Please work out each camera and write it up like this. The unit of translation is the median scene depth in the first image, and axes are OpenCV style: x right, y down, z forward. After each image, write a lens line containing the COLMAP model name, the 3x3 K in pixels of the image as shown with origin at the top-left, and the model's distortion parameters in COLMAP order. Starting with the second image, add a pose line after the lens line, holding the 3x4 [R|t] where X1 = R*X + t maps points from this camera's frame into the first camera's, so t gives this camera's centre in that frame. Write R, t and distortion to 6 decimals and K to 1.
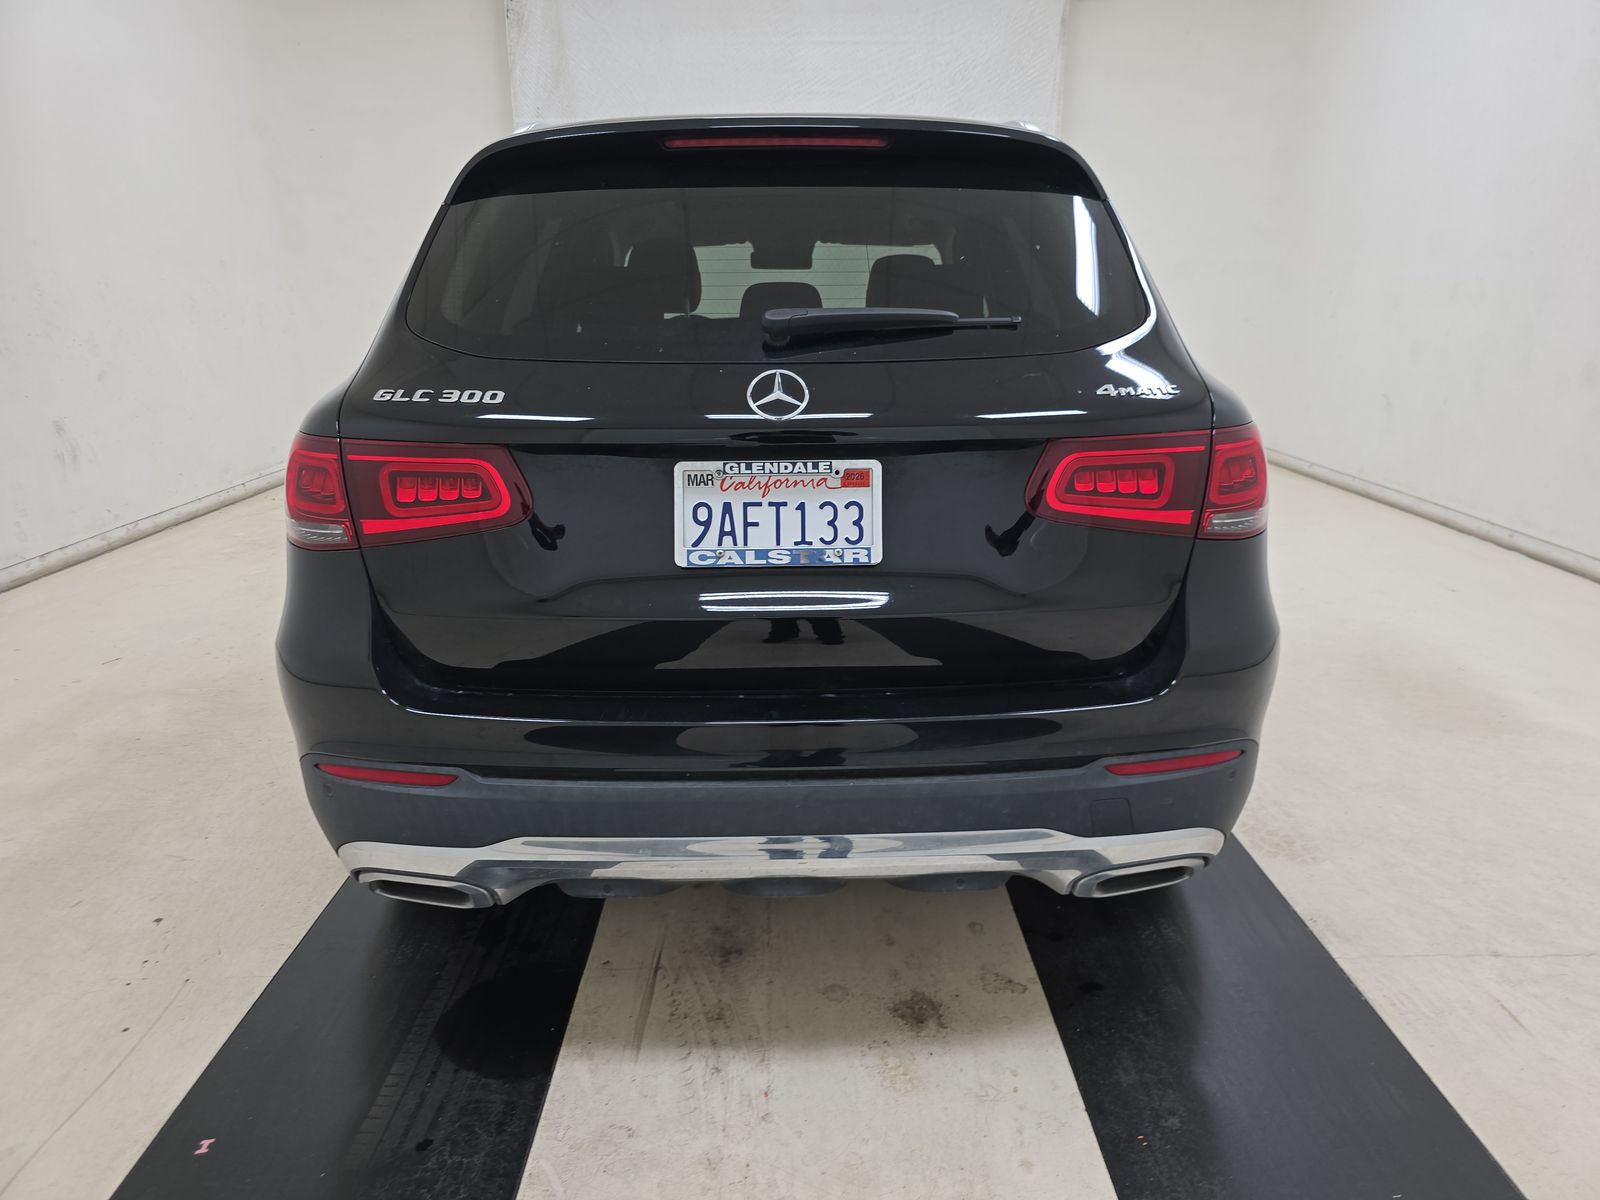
lens RADIAL K [[1075.8, 0, 810.4], [0, 1075.8, 604.9], [0, 0, 1]] dist [0.046384, -0.041025]
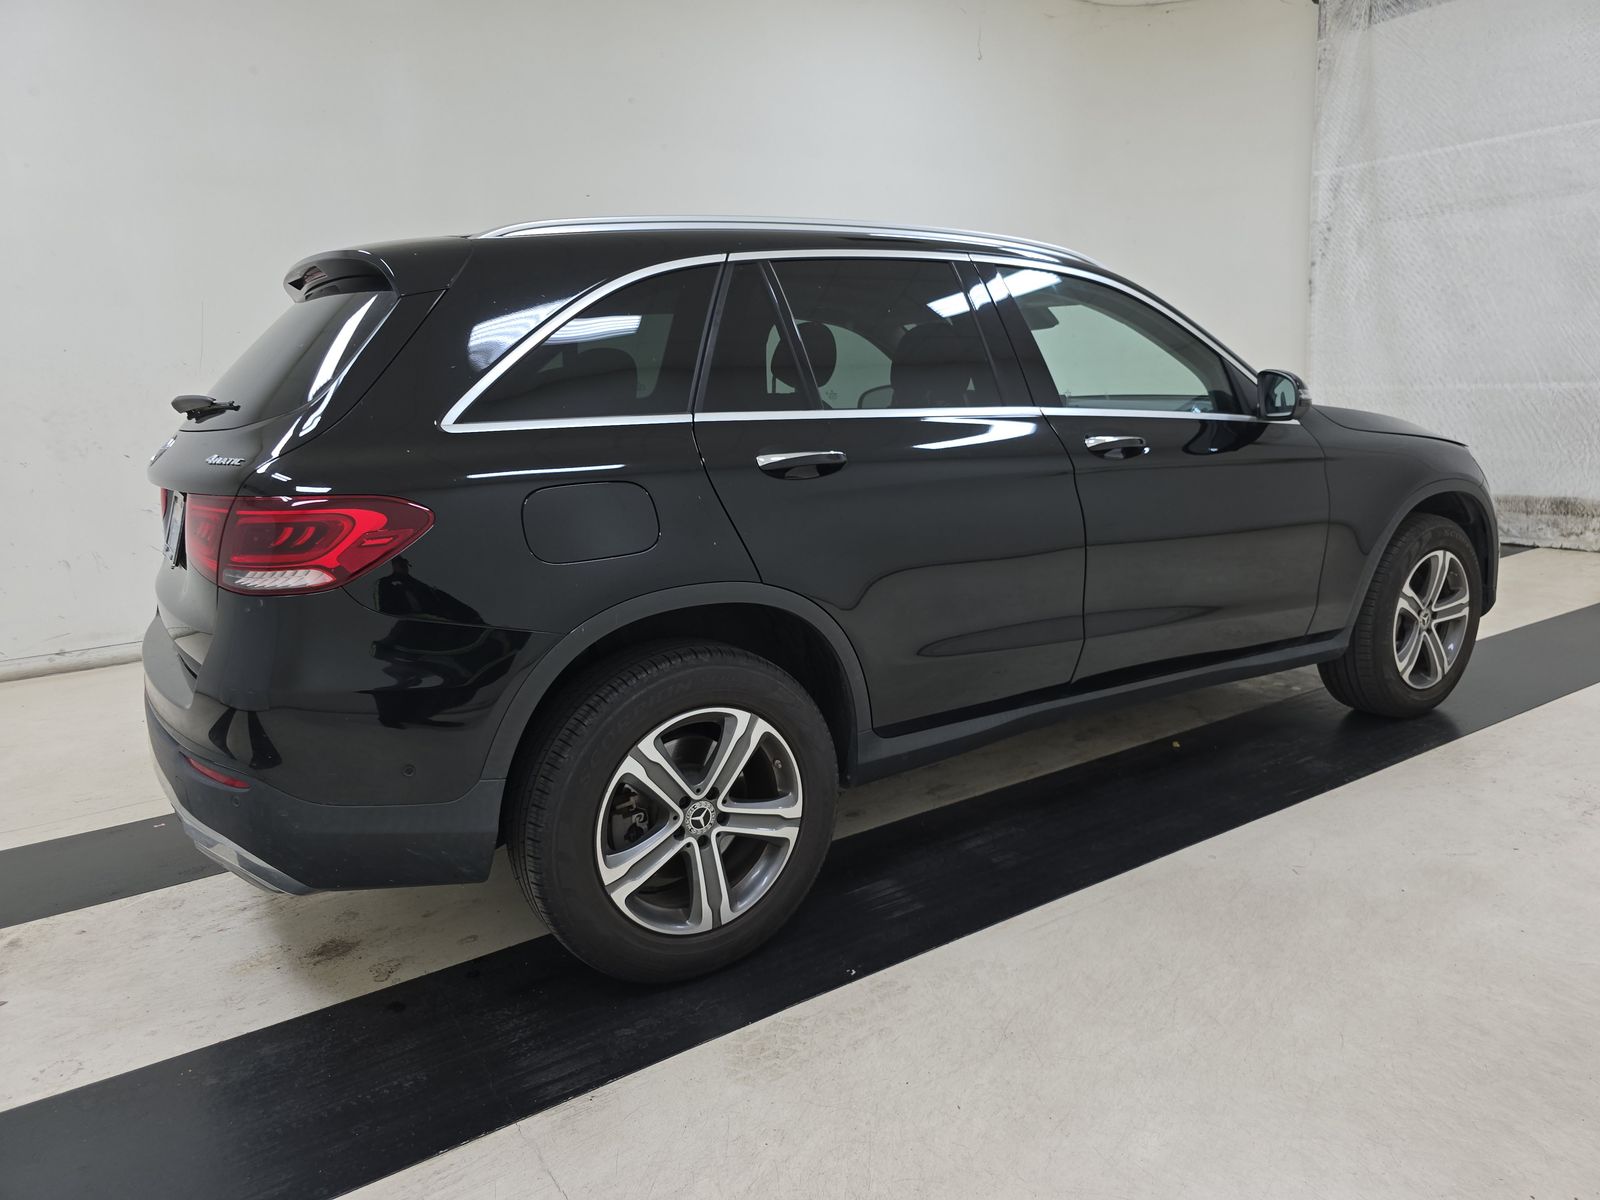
lens RADIAL K [[1075.8, 0, 810.4], [0, 1075.8, 604.9], [0, 0, 1]] dist [0.046384, -0.041025]
pose [[0.534548, 0.156237, -0.830571, 1.480529], [-0.200175, 0.978205, 0.055178, -0.207759], [0.821090, 0.136764, 0.554172, 0.760283]]
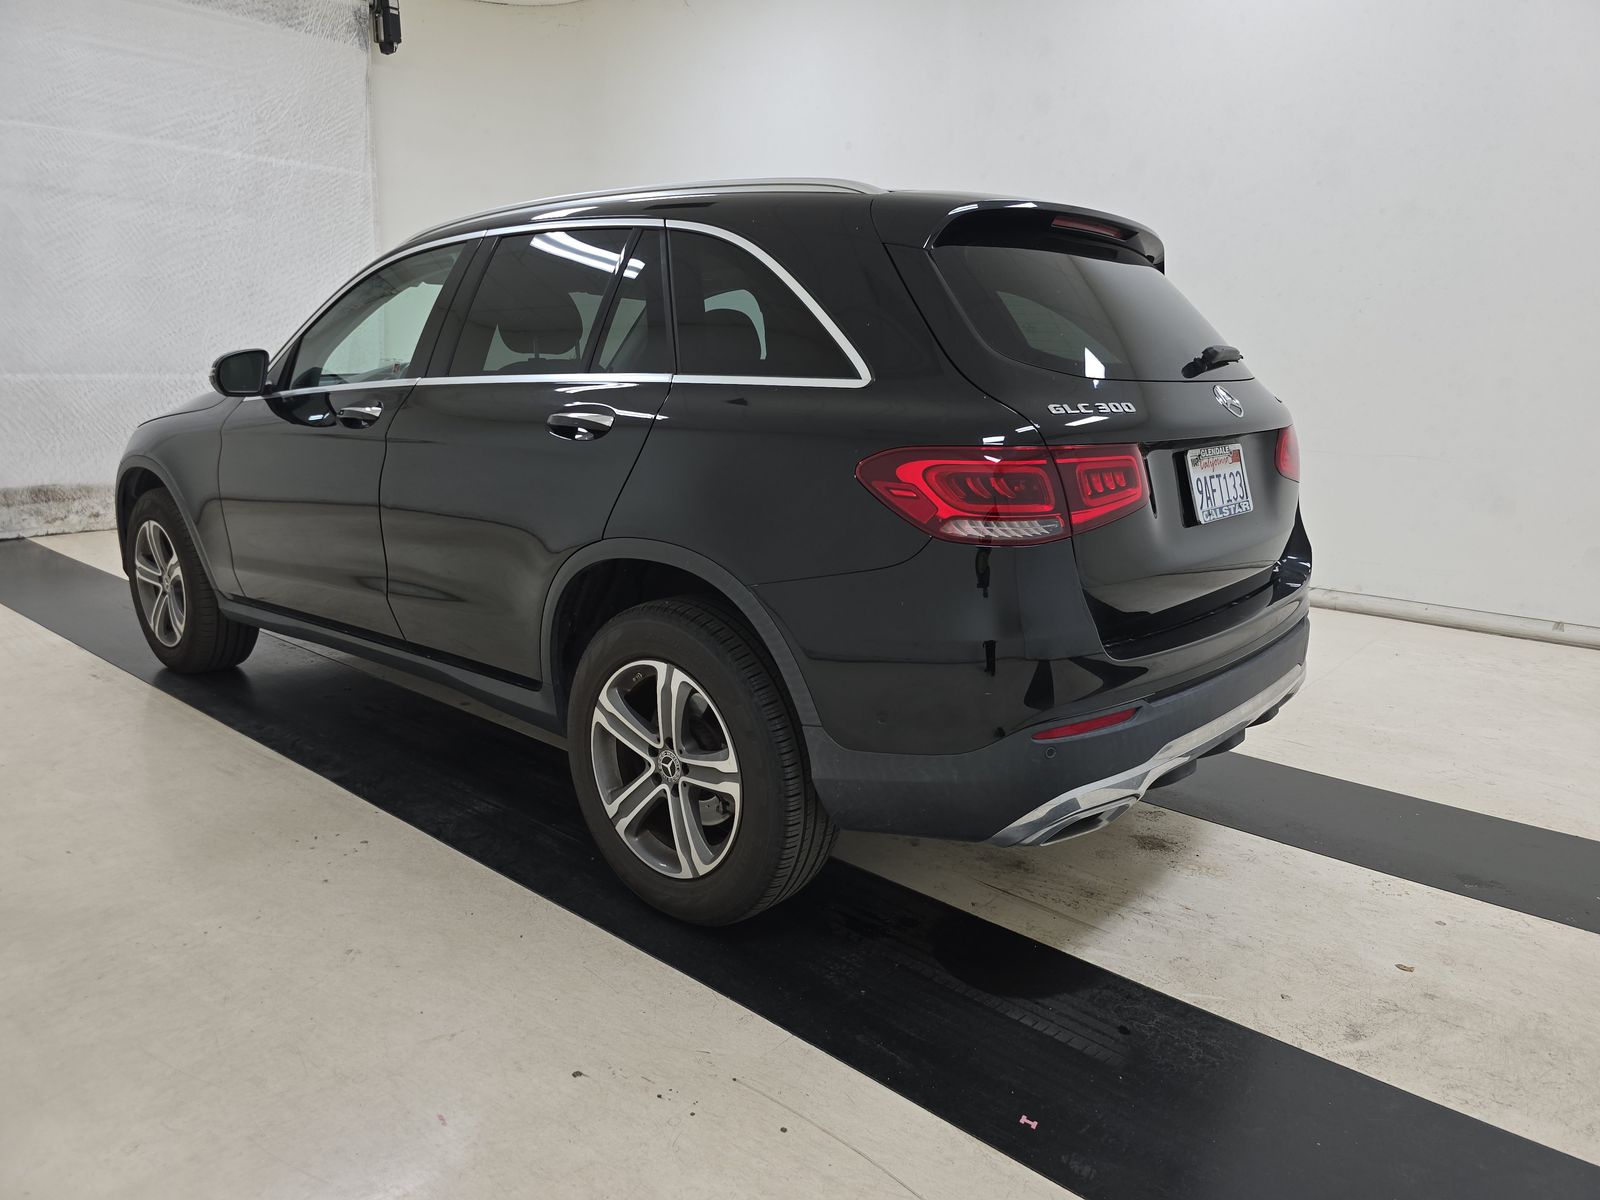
lens RADIAL K [[1075.8, 0, 810.4], [0, 1075.8, 604.9], [0, 0, 1]] dist [0.046384, -0.041025]
pose [[0.665889, -0.147449, 0.731335, -1.280148], [0.188449, 0.981729, 0.026347, -0.054539], [-0.721858, 0.120275, 0.681509, 0.349461]]
